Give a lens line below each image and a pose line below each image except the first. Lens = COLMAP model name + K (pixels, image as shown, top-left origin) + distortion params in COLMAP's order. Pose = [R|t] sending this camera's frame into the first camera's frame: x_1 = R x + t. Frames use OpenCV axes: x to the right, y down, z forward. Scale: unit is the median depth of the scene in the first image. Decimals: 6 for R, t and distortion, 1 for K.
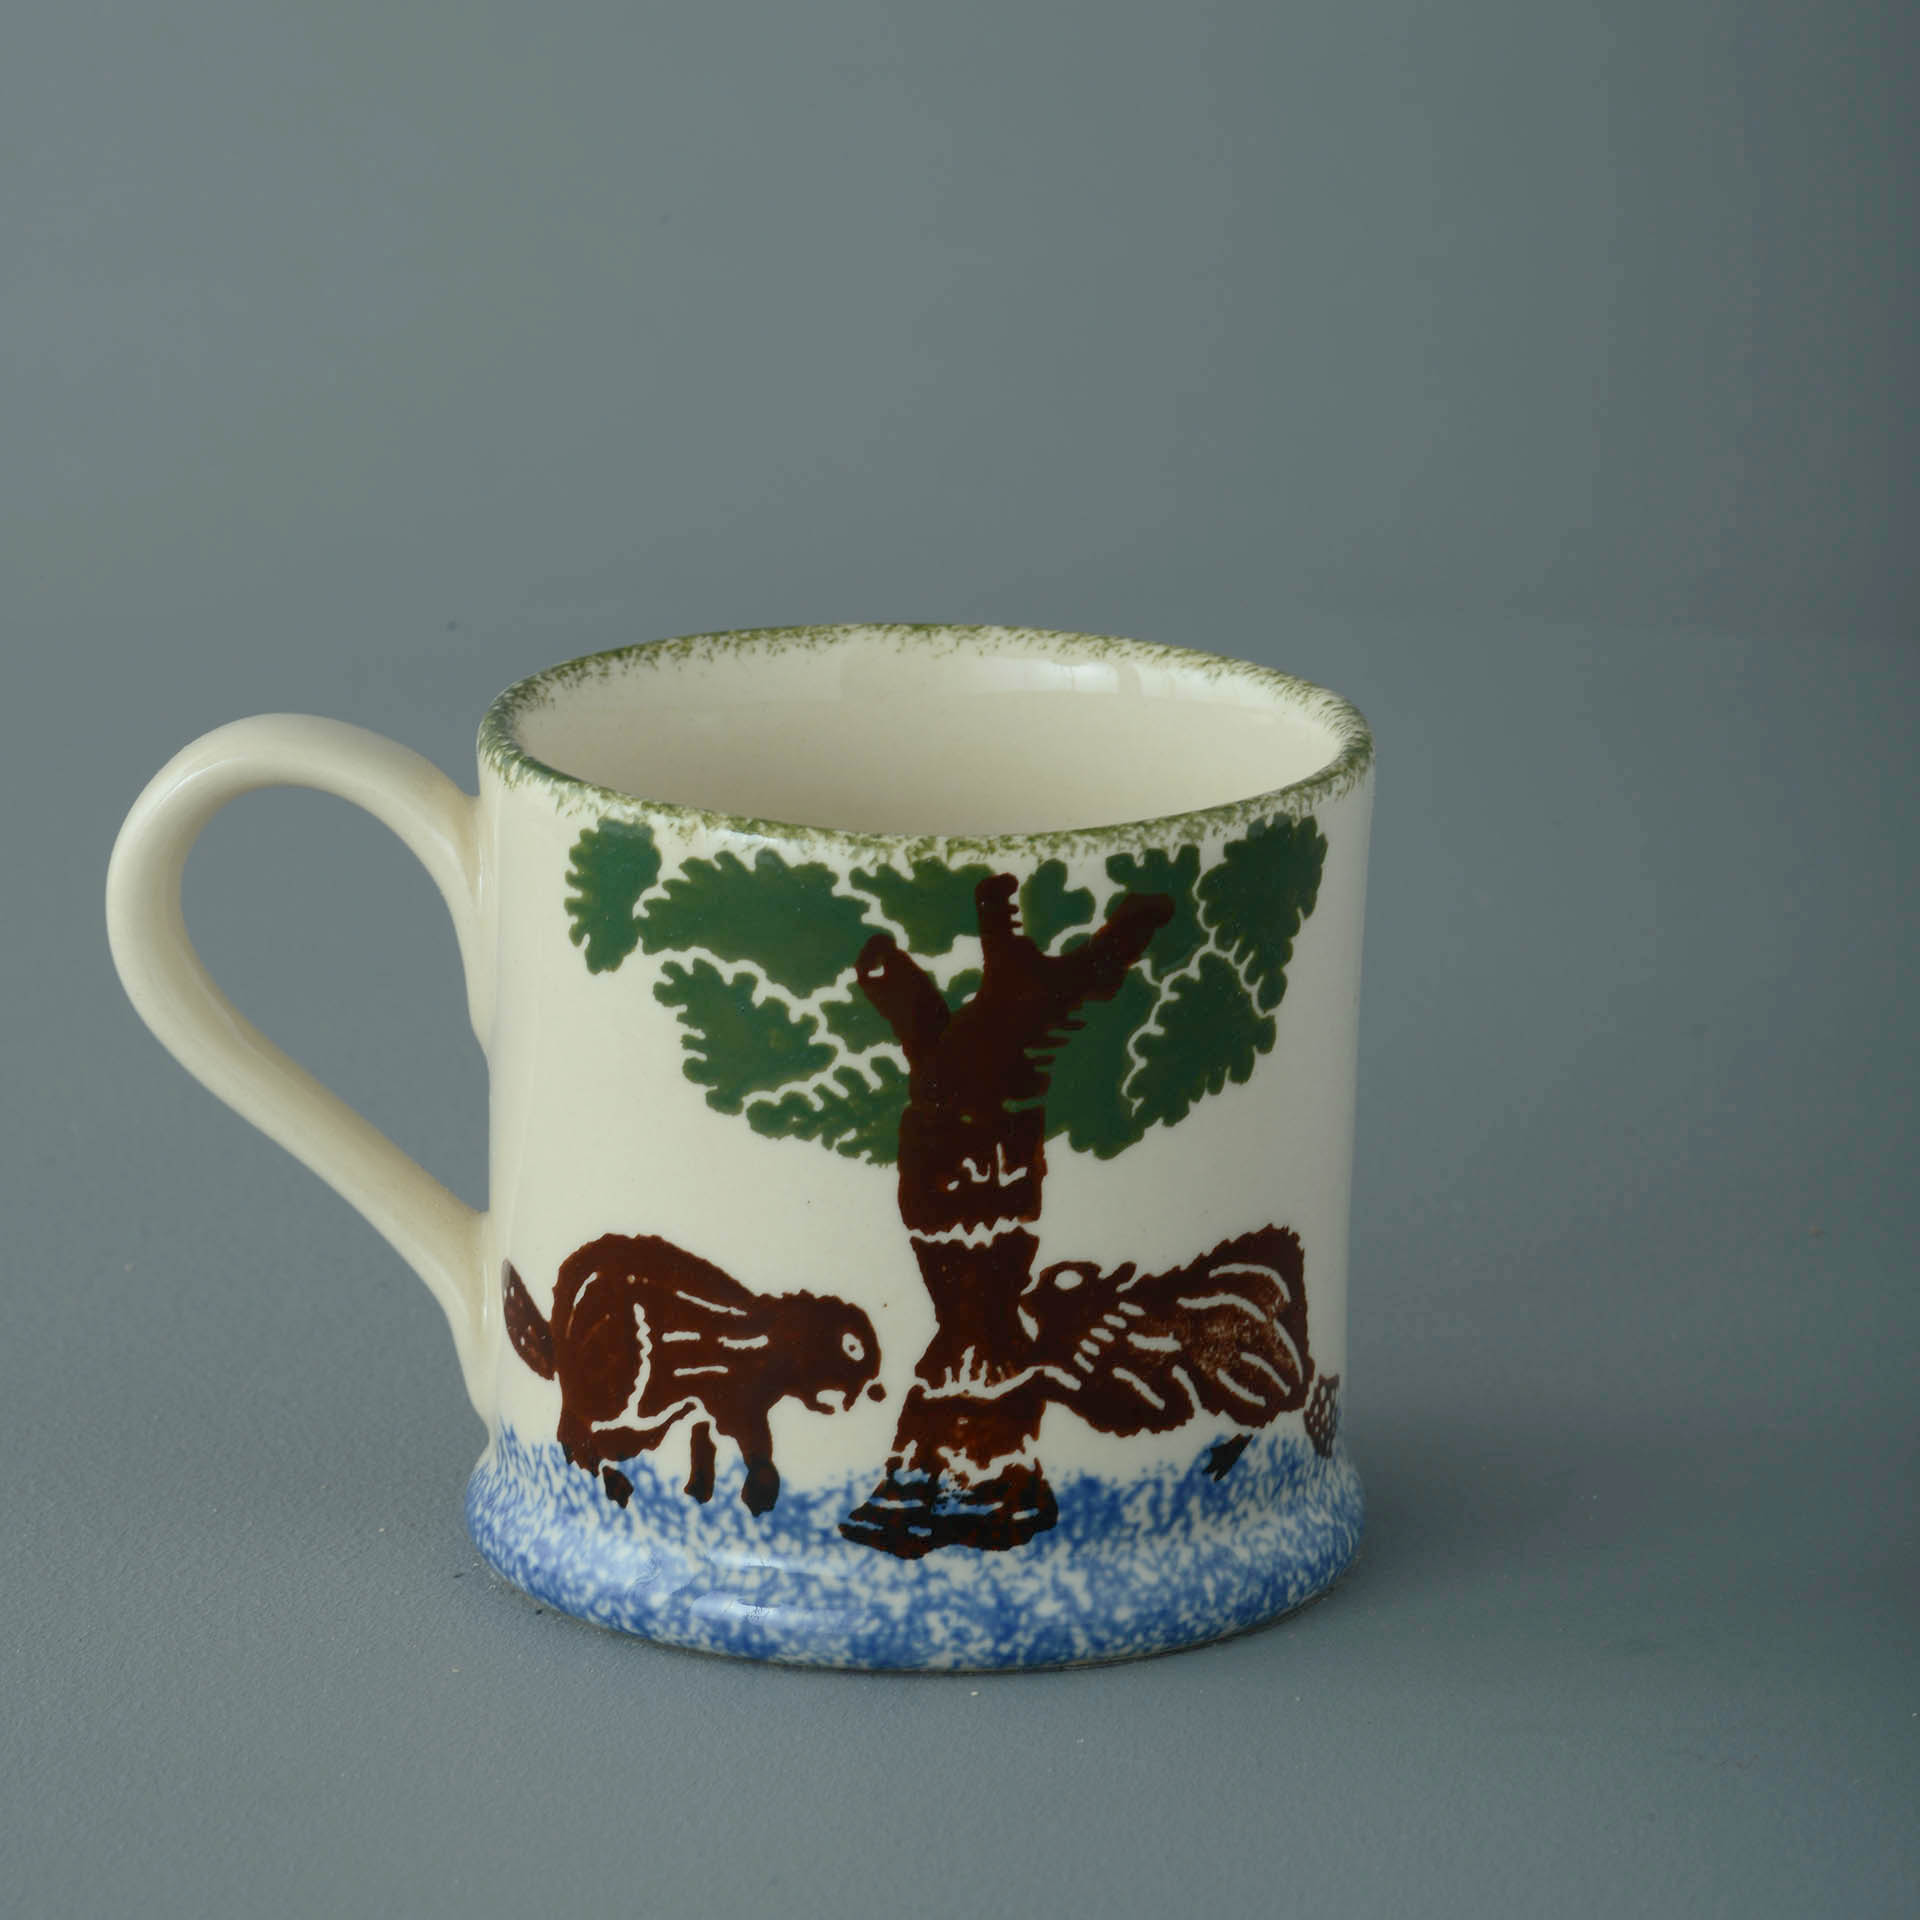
lens RADIAL K [[12253.8, 0, 960.0], [0, 12253.8, 960.0], [0, 0, 1]] dist [0.267303, -6.953731]
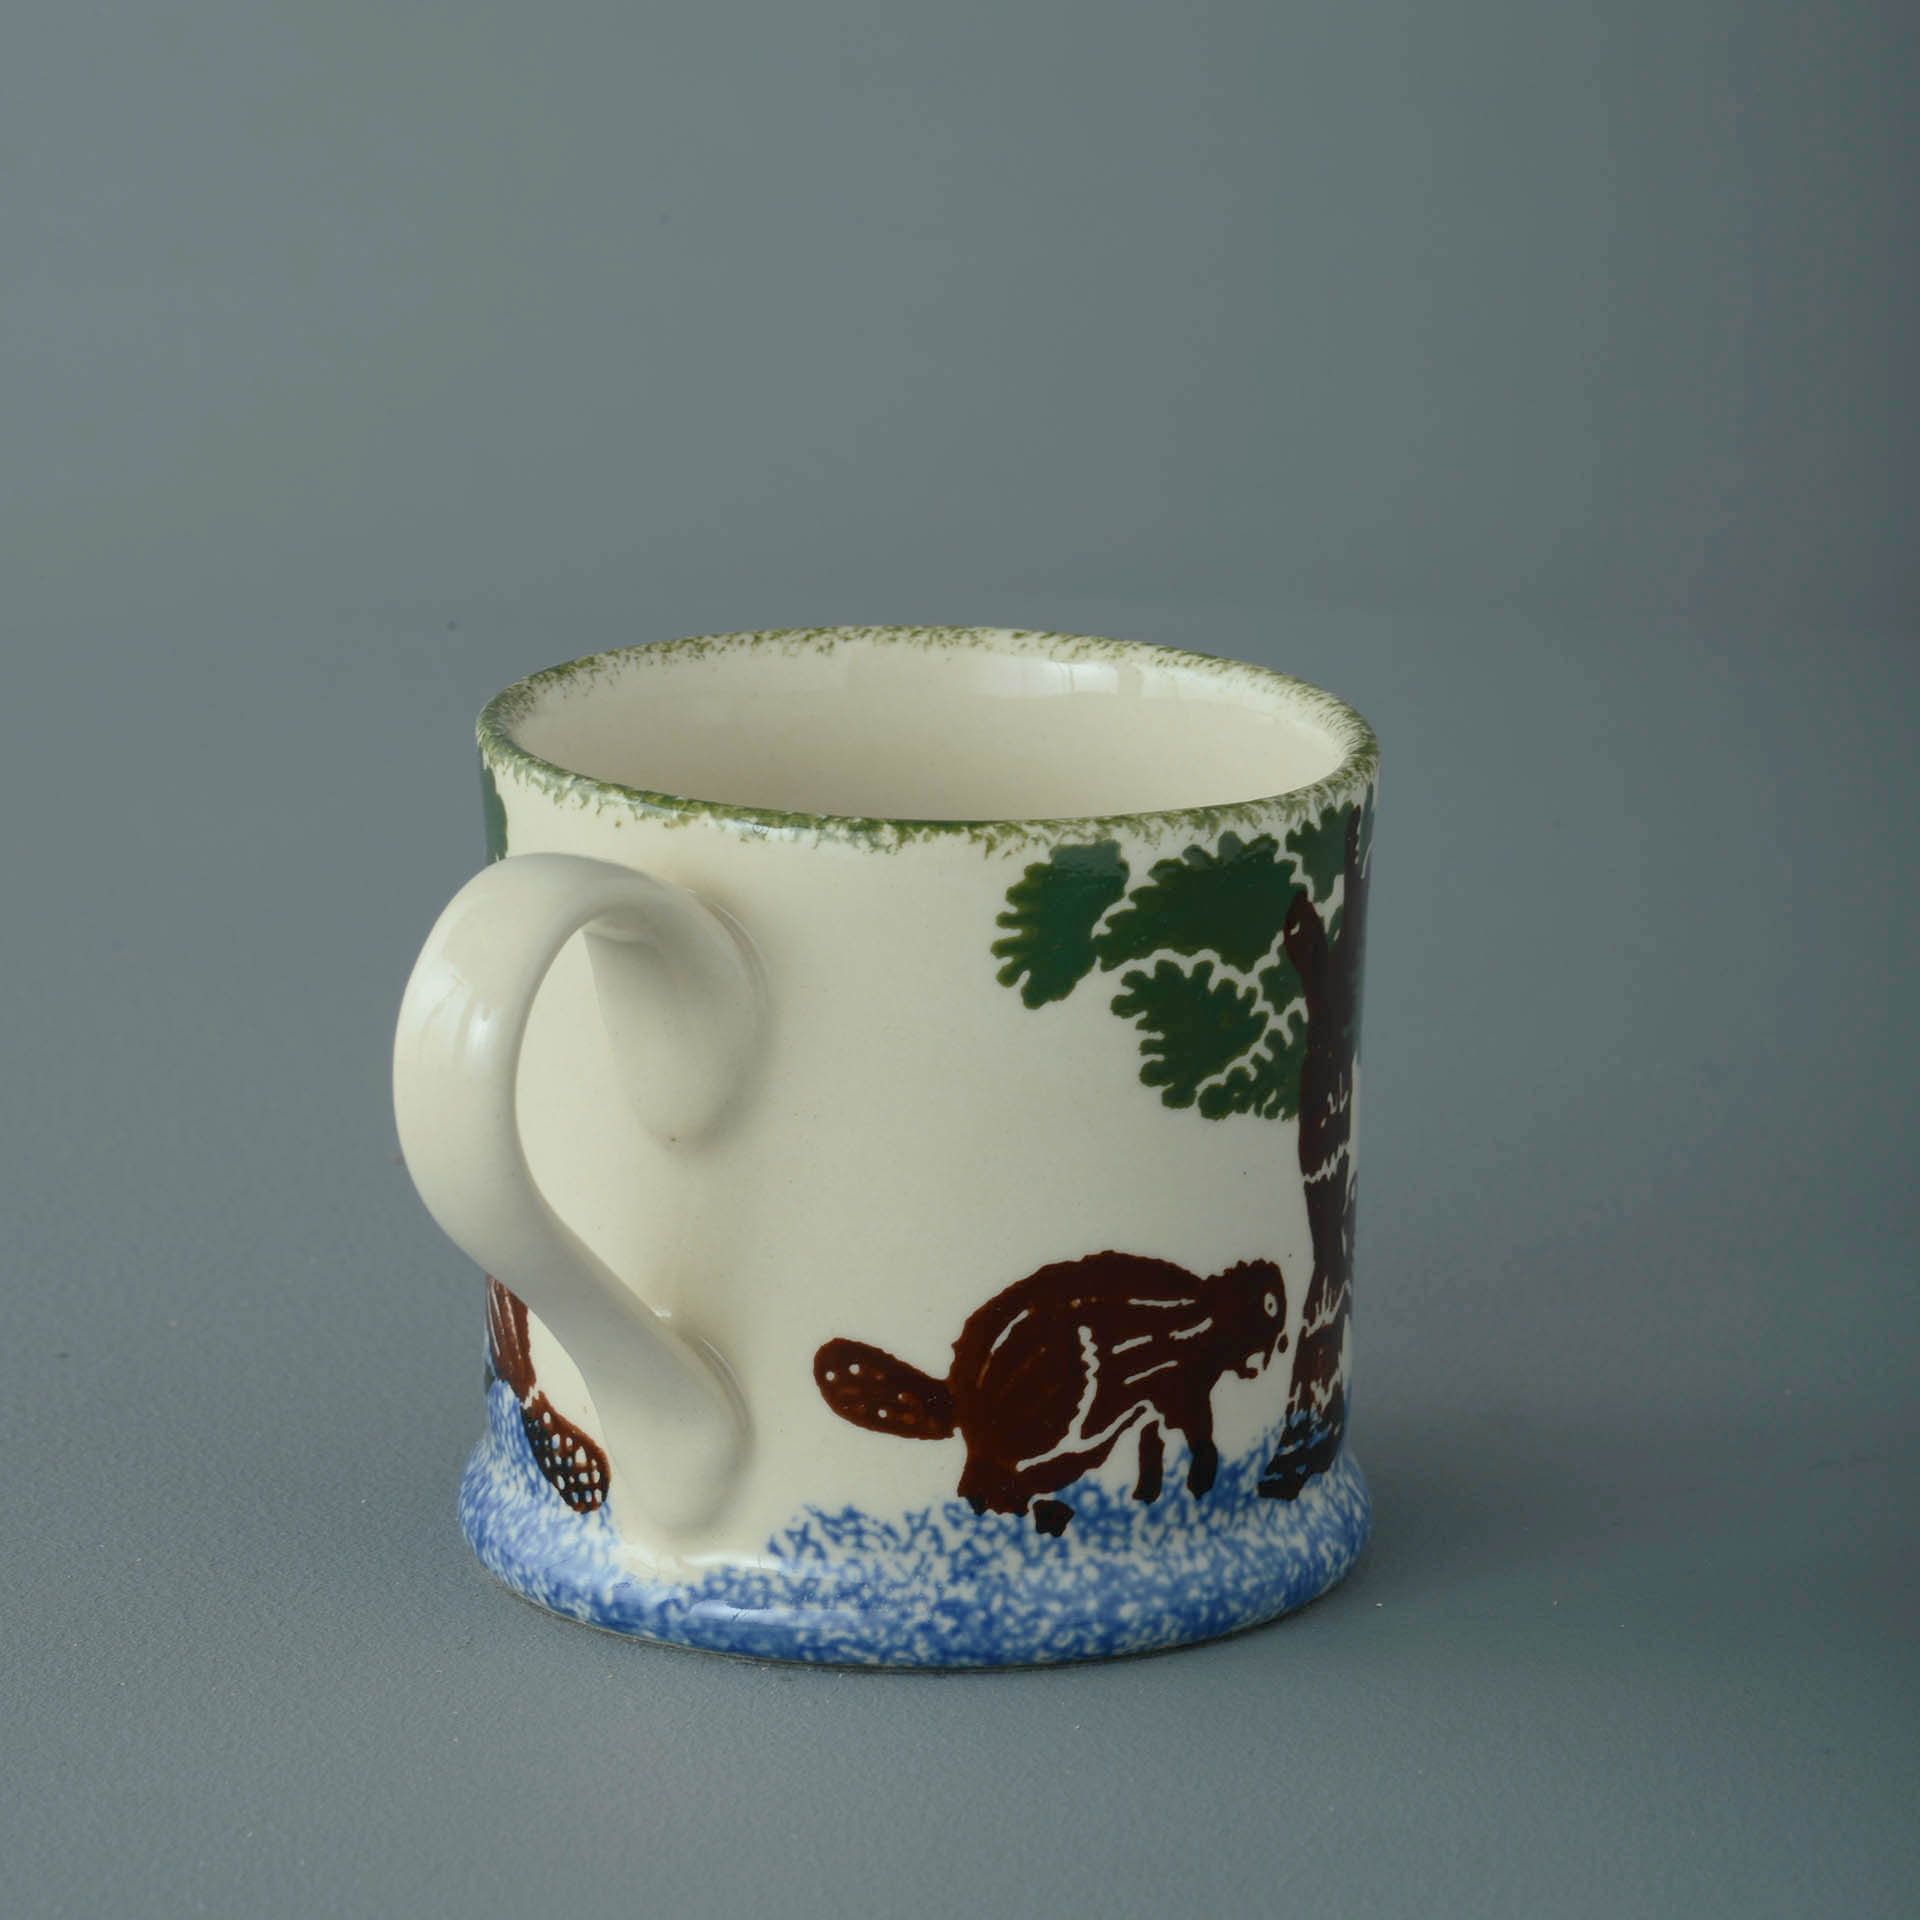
lens RADIAL K [[12253.8, 0, 960.0], [0, 12253.8, 960.0], [0, 0, 1]] dist [0.267303, -6.953731]
pose [[0.487311, -0.213776, 0.846657, -0.870624], [0.203485, 0.970679, 0.127971, -0.130656], [-0.849189, 0.109920, 0.516523, 0.492833]]
